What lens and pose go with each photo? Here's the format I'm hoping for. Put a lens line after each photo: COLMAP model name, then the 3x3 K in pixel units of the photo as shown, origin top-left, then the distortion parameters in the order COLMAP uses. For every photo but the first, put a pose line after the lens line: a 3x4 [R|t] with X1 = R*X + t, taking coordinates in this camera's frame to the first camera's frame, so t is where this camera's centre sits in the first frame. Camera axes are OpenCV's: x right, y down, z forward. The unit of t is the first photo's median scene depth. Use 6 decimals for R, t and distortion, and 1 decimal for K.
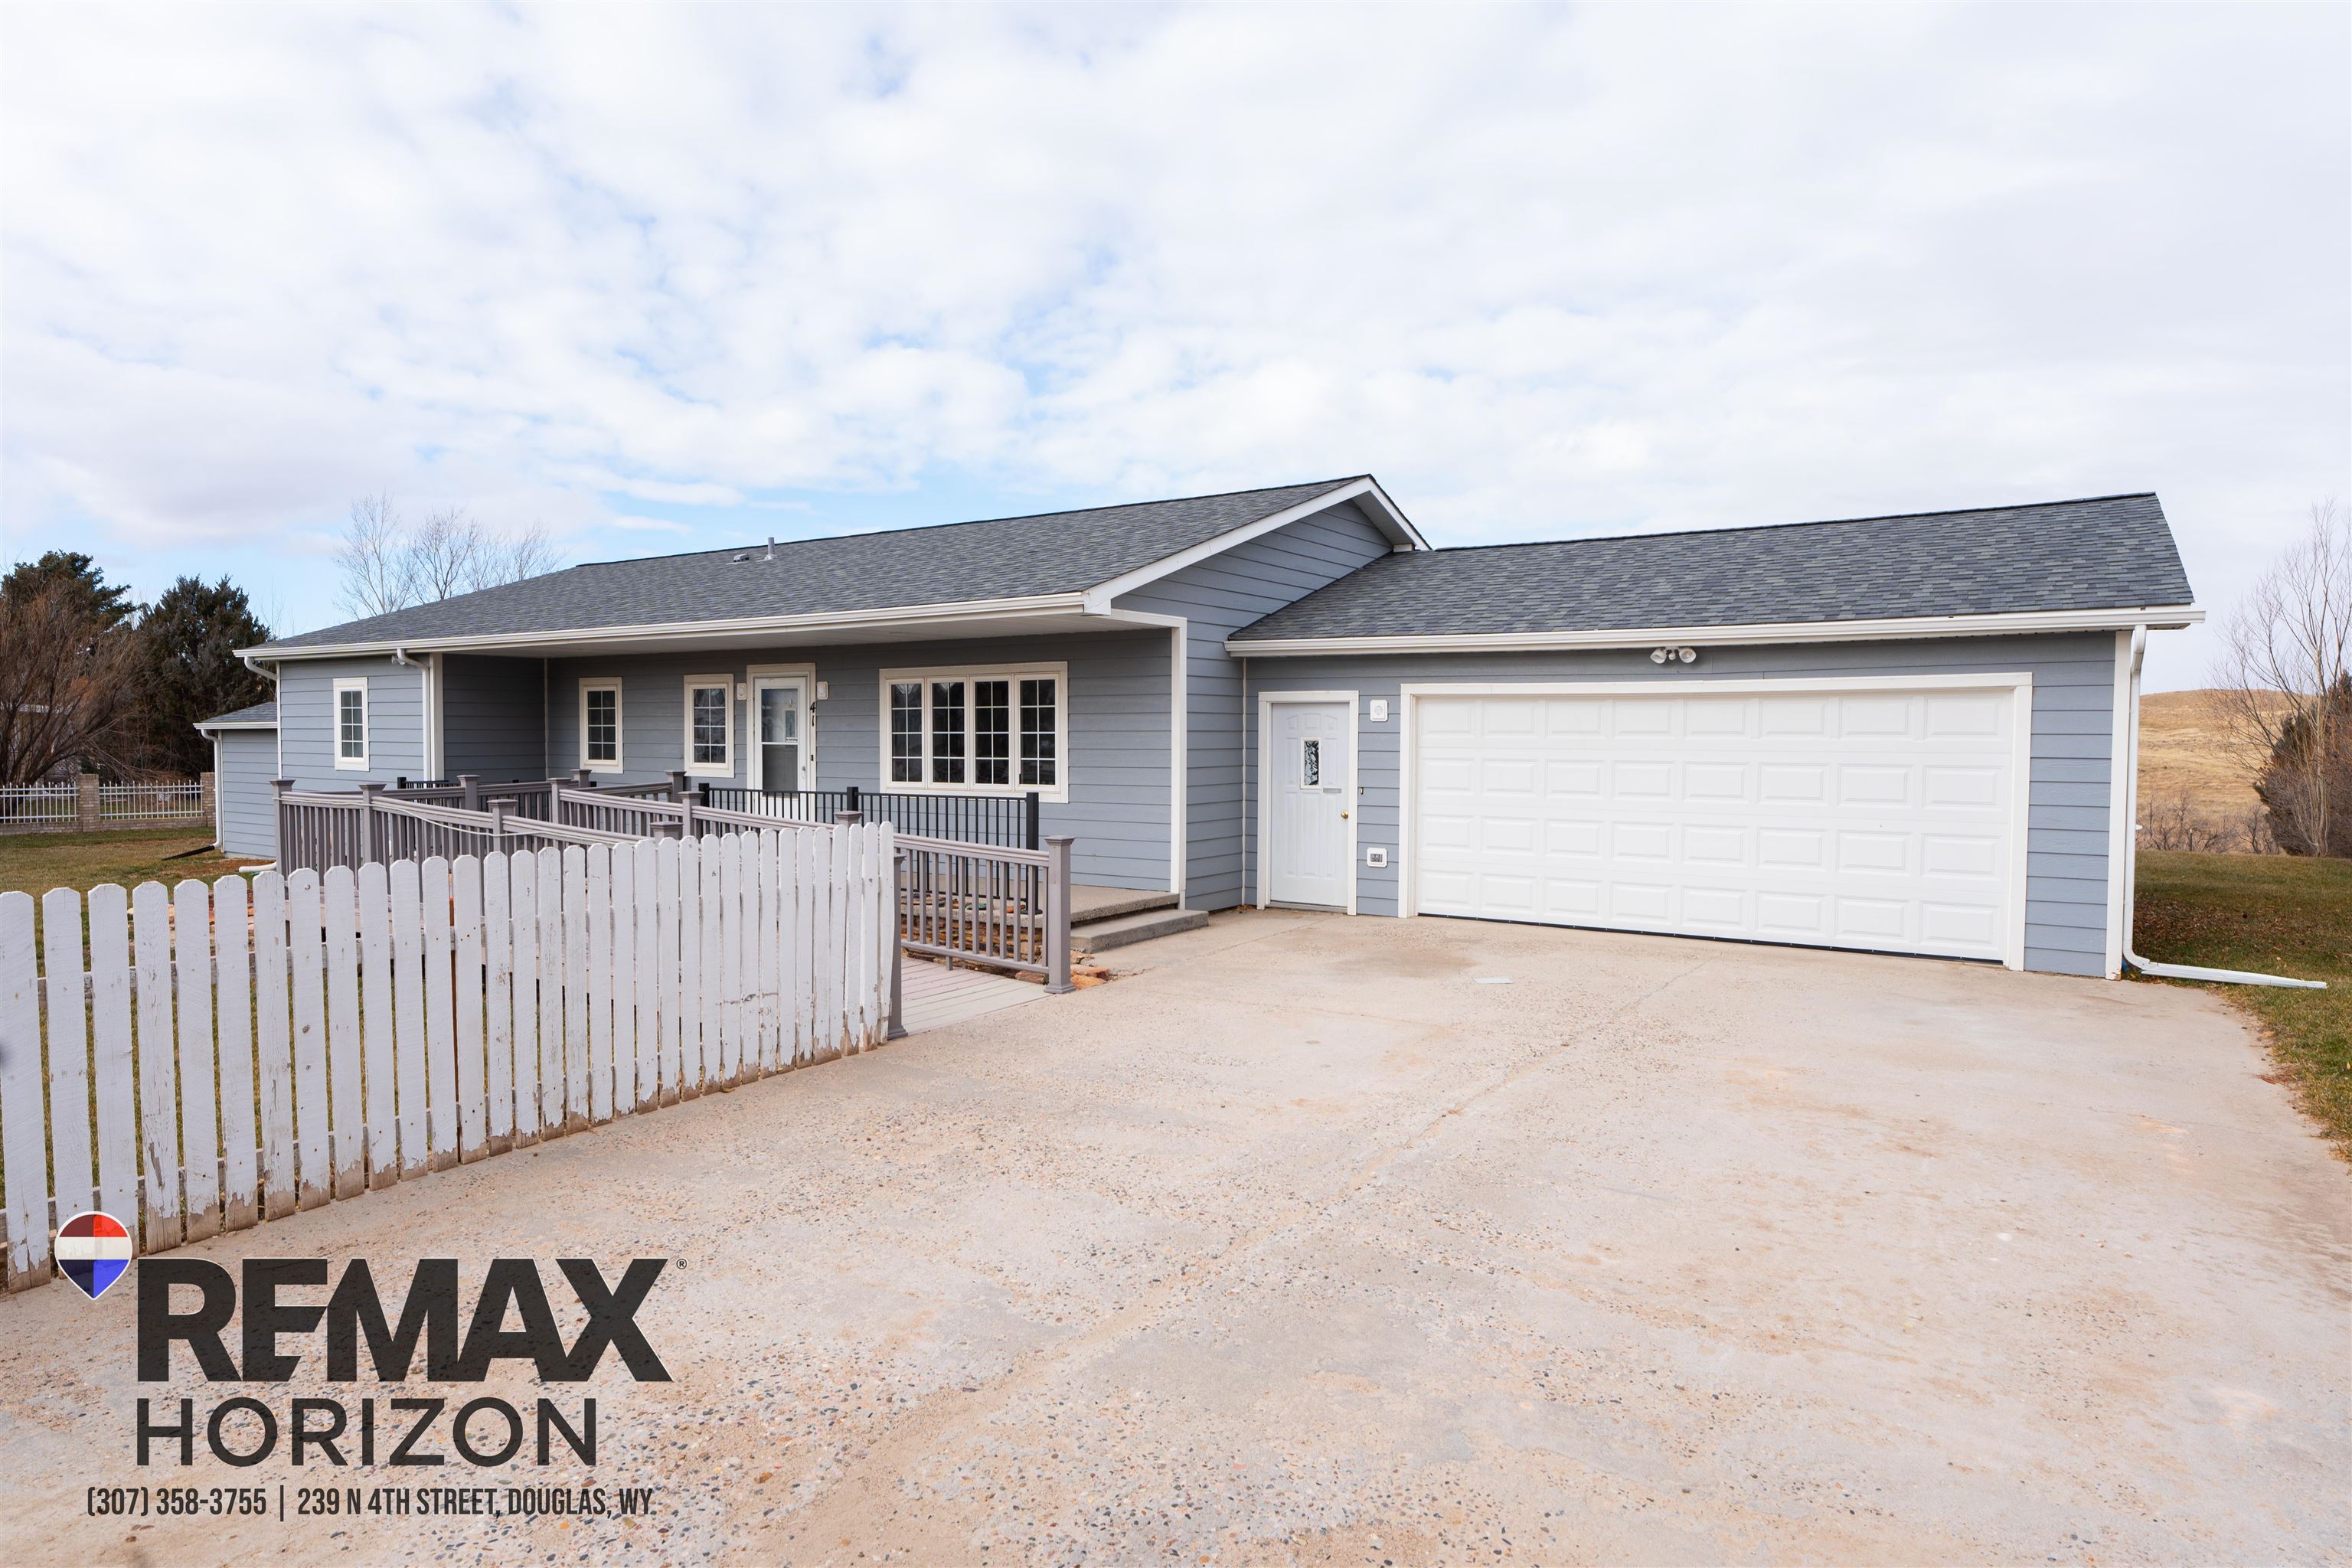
lens RADIAL K [[1301.0, 0, 1176.0], [0, 1301.0, 784.0], [0, 0, 1]] dist [-0.016459, 0.000231]
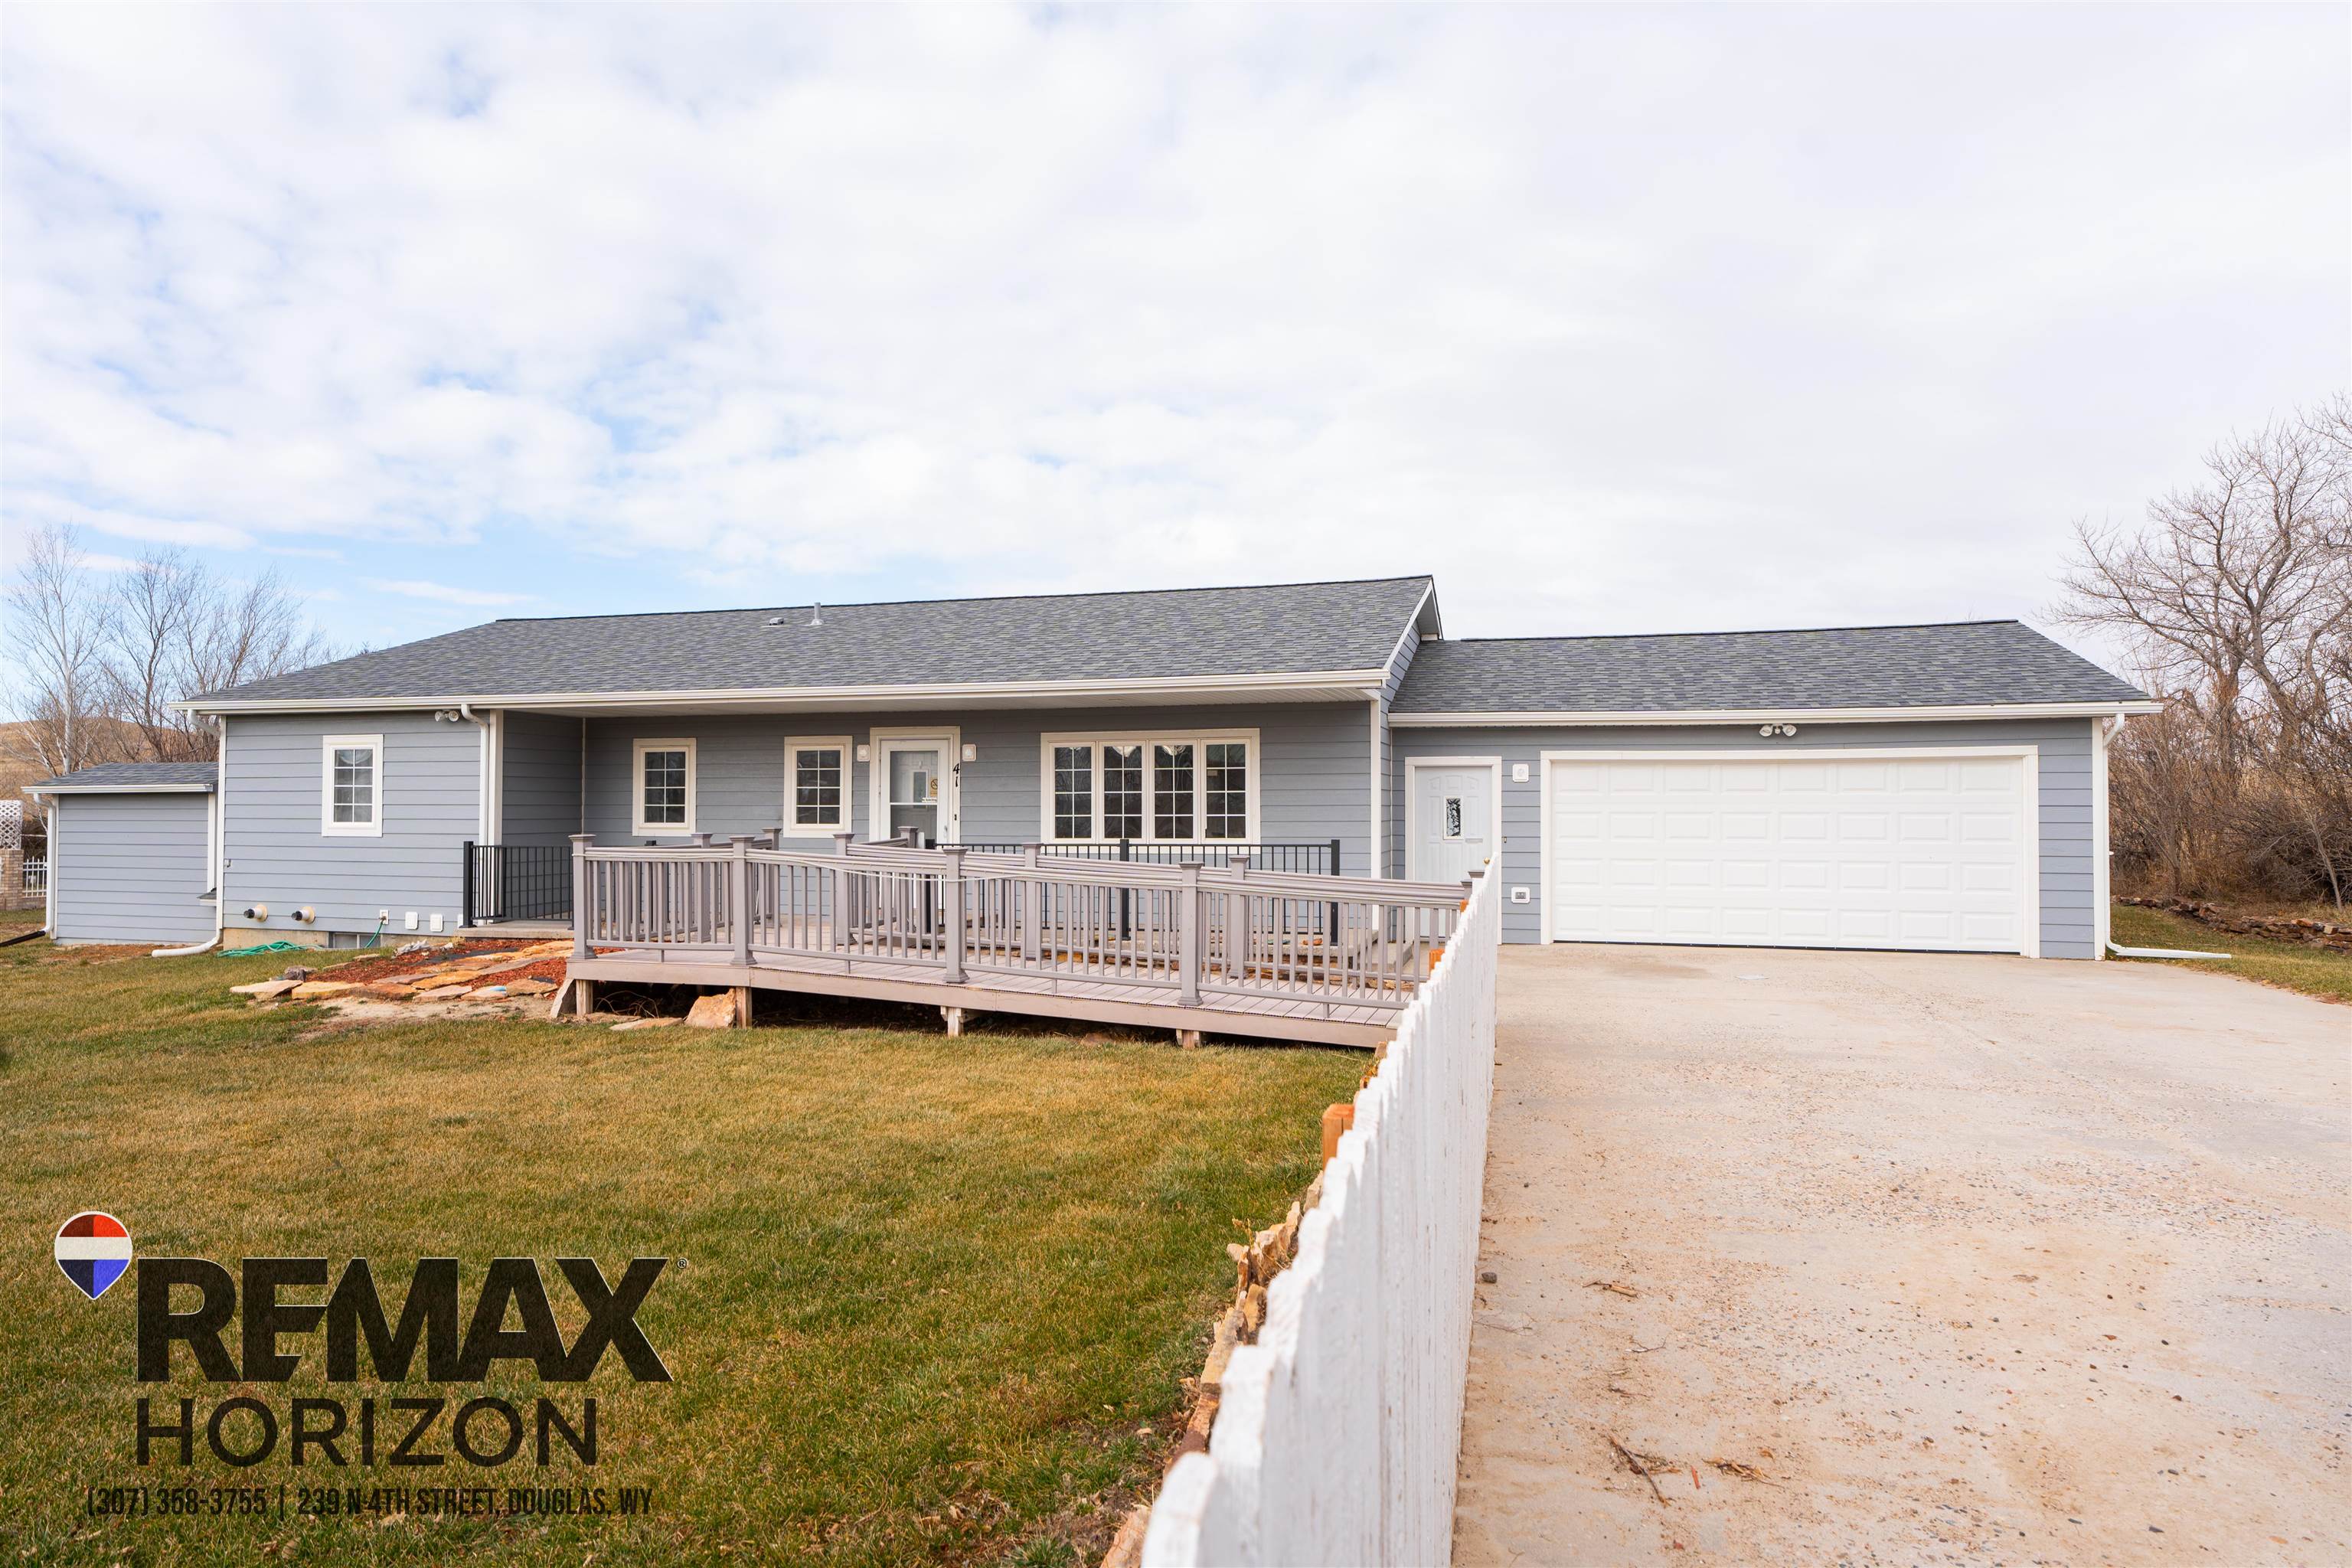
lens RADIAL K [[1303.7, 0, 1176.3], [0, 1303.7, 803.4], [0, 0, 1]] dist [-0.014997, 0.001542]
pose [[0.956168, -0.000706, 0.292817, -0.460774], [0.013708, 0.999009, -0.042352, 0.016860], [-0.292497, 0.044510, 0.955230, -0.052807]]
